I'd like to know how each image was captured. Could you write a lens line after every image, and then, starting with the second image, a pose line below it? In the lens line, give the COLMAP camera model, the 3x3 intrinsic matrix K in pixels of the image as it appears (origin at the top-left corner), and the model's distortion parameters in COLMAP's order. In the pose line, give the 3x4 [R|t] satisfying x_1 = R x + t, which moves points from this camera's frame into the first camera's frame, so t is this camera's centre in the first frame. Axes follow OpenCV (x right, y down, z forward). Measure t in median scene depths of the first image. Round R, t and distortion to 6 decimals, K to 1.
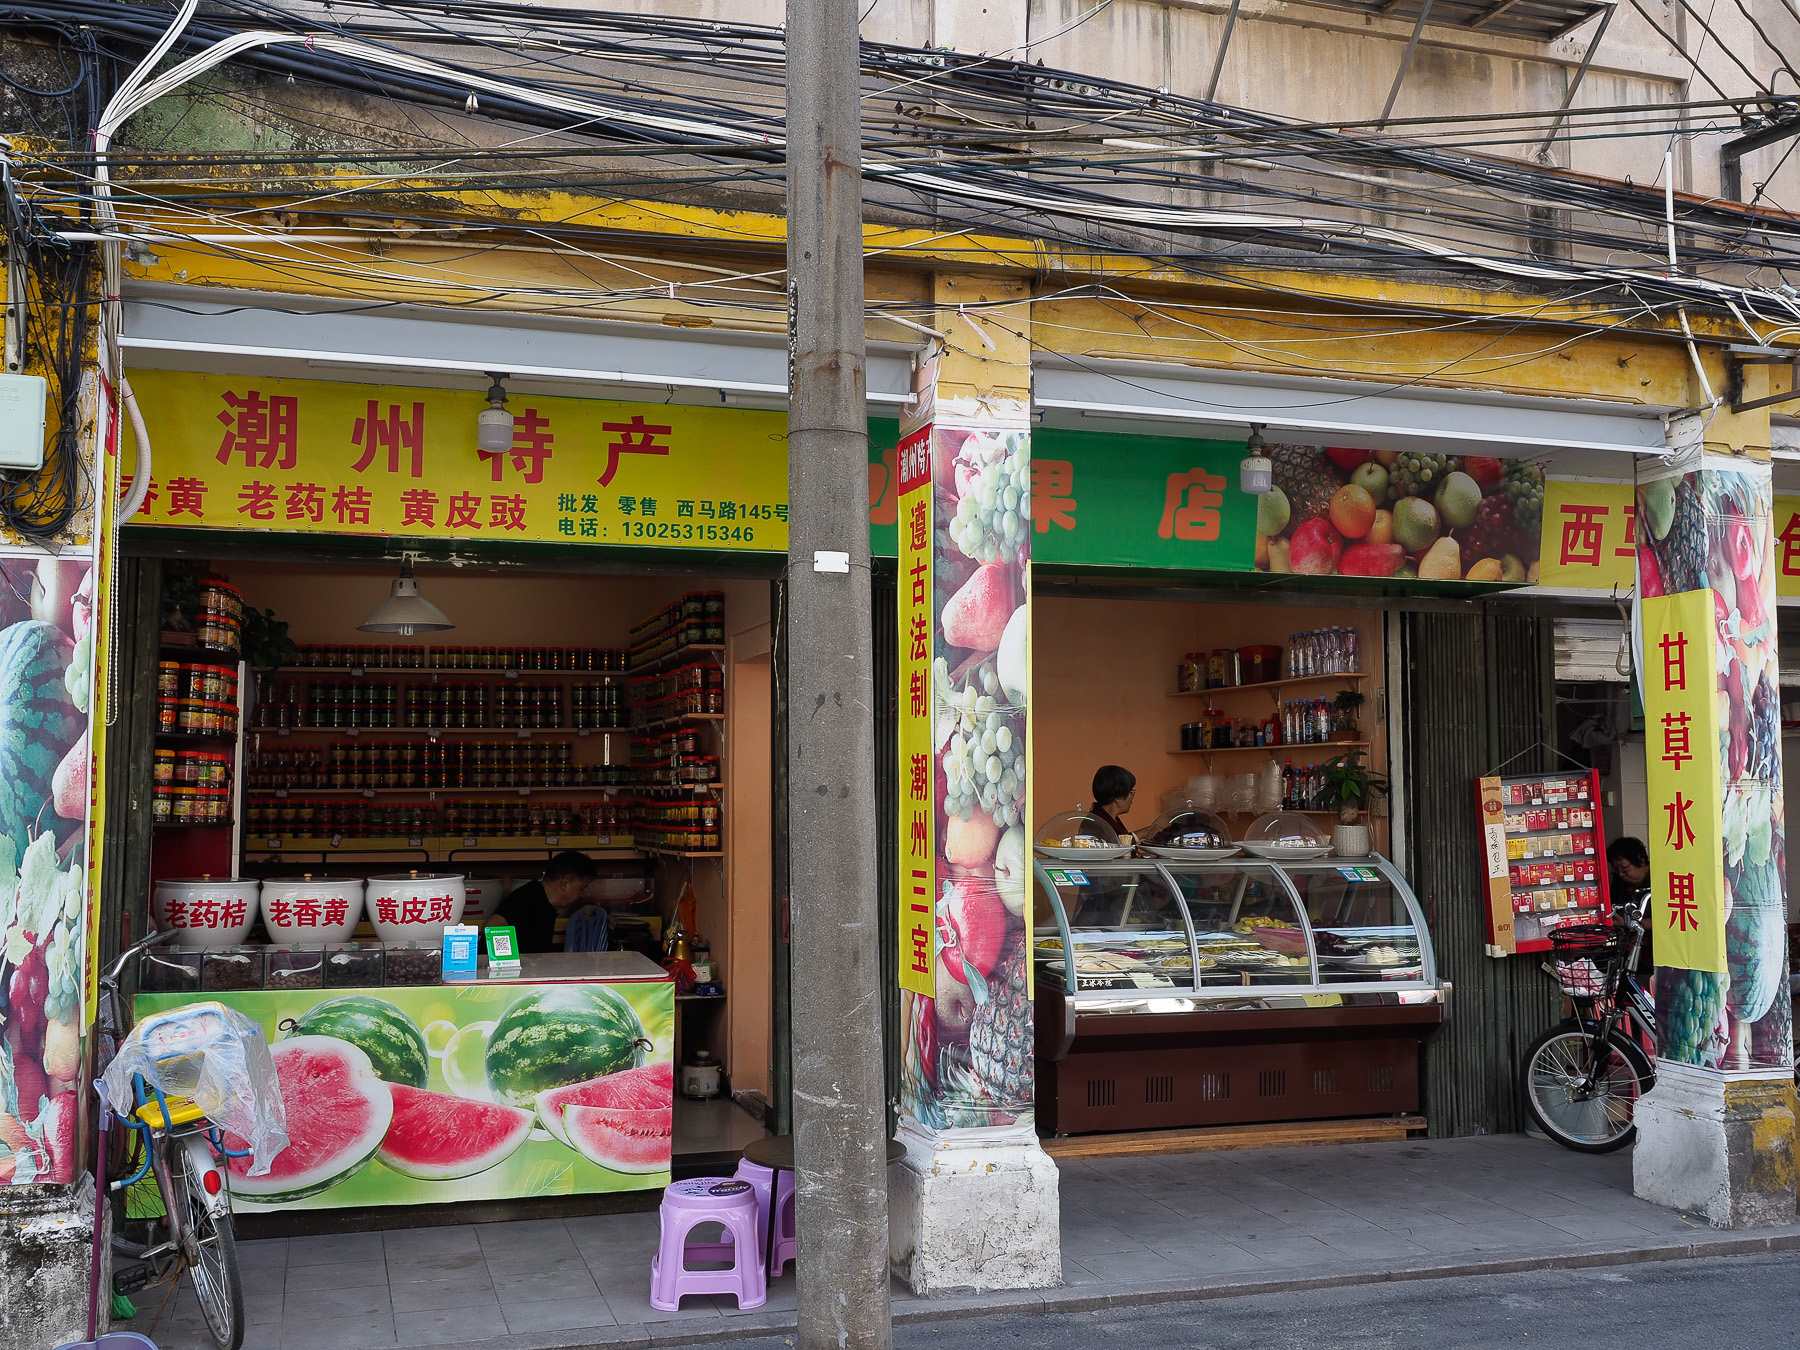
lens RADIAL K [[1766.1, 0, 900.4], [0, 1766.1, 675.3], [0, 0, 1]] dist [0.053243, 0.000000]
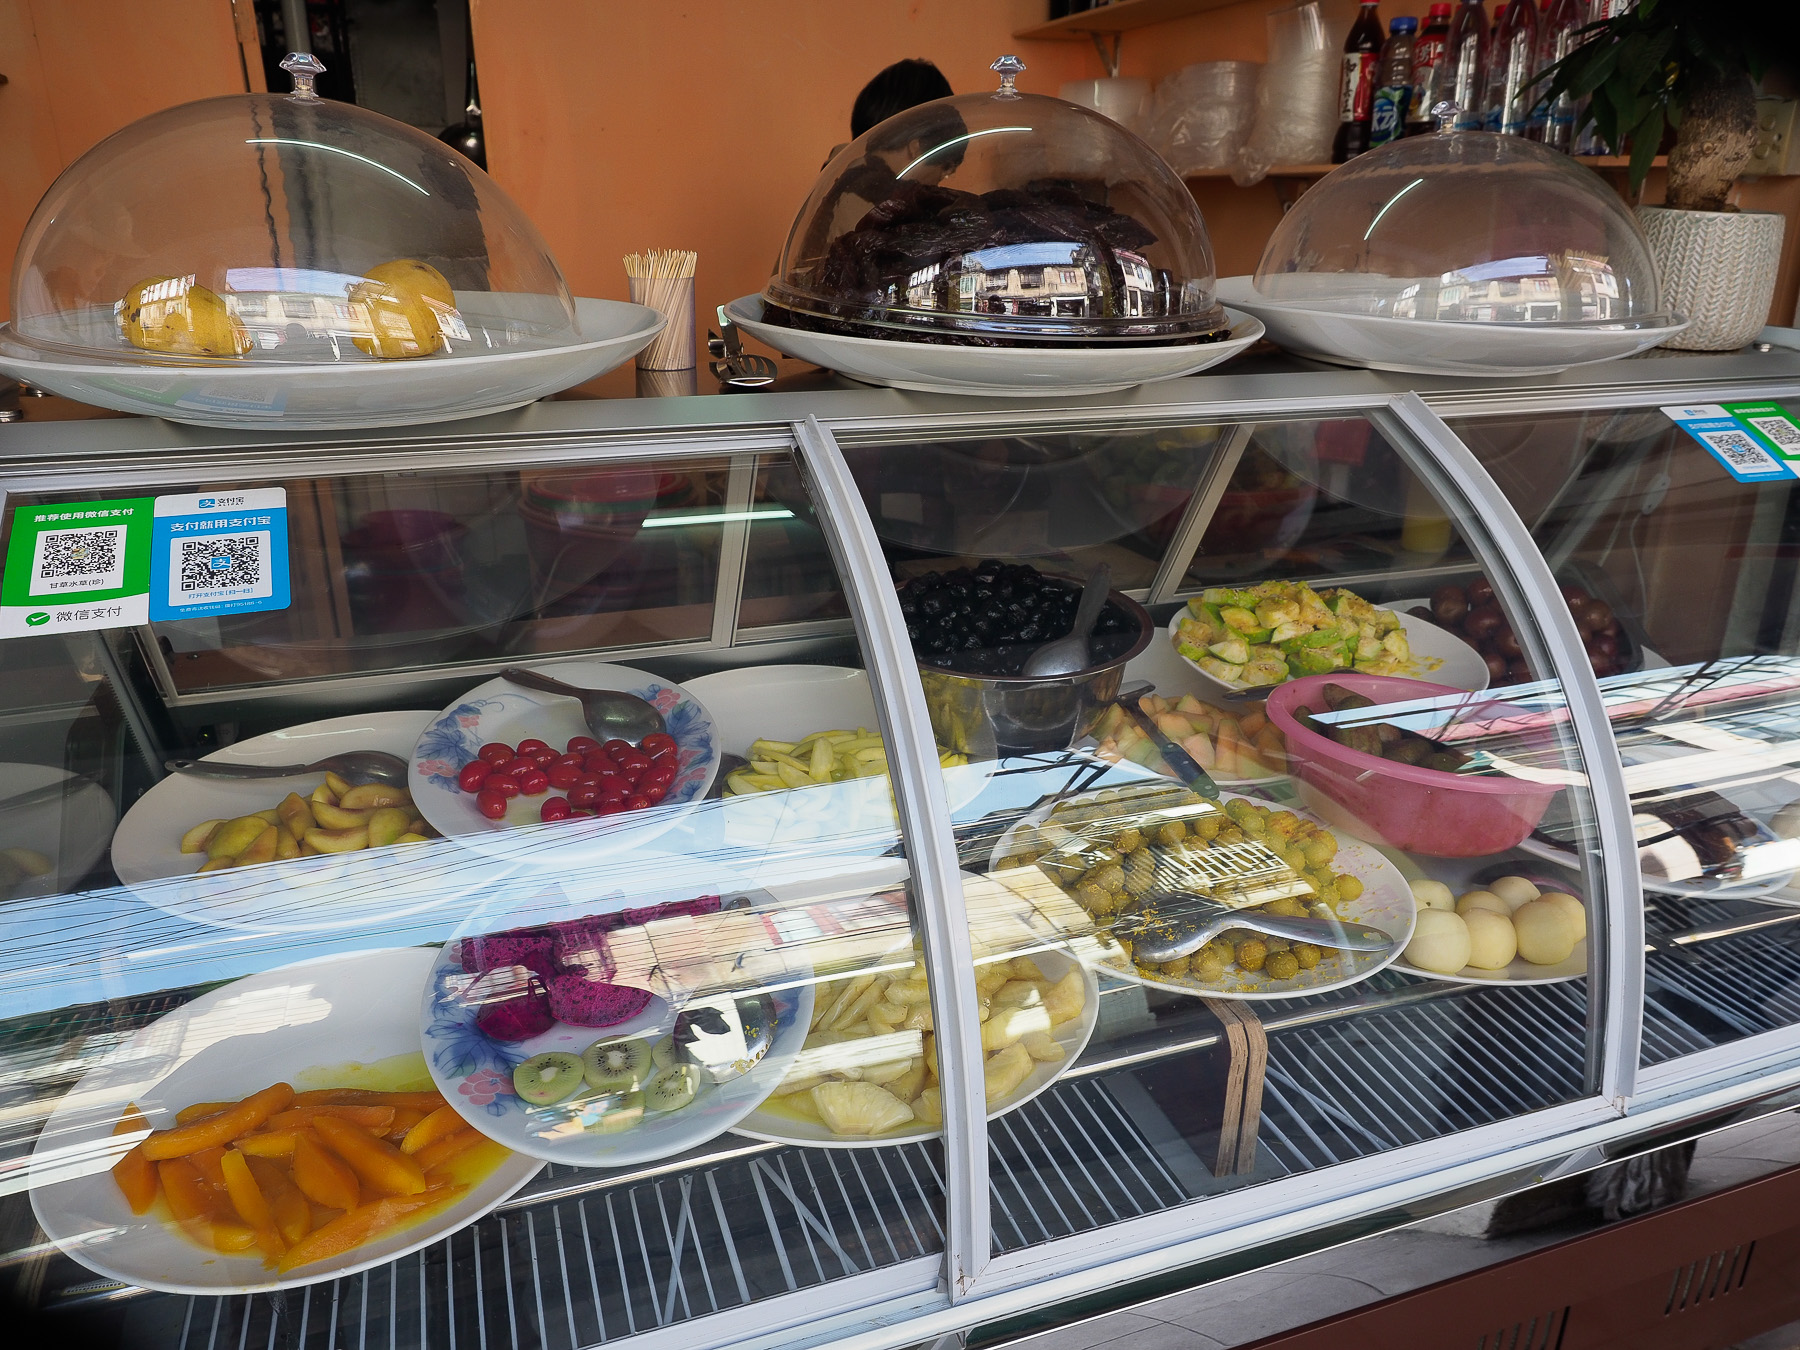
lens RADIAL K [[1265.1, 0, 900.9], [0, 1265.1, 674.8], [0, 0, 1]] dist [-0.064705, -0.004232]
pose [[0.999715, -0.018953, 0.014537, 0.148784], [0.011292, 0.911305, 0.411576, 0.075217], [-0.021049, -0.411295, 0.911259, 0.851745]]
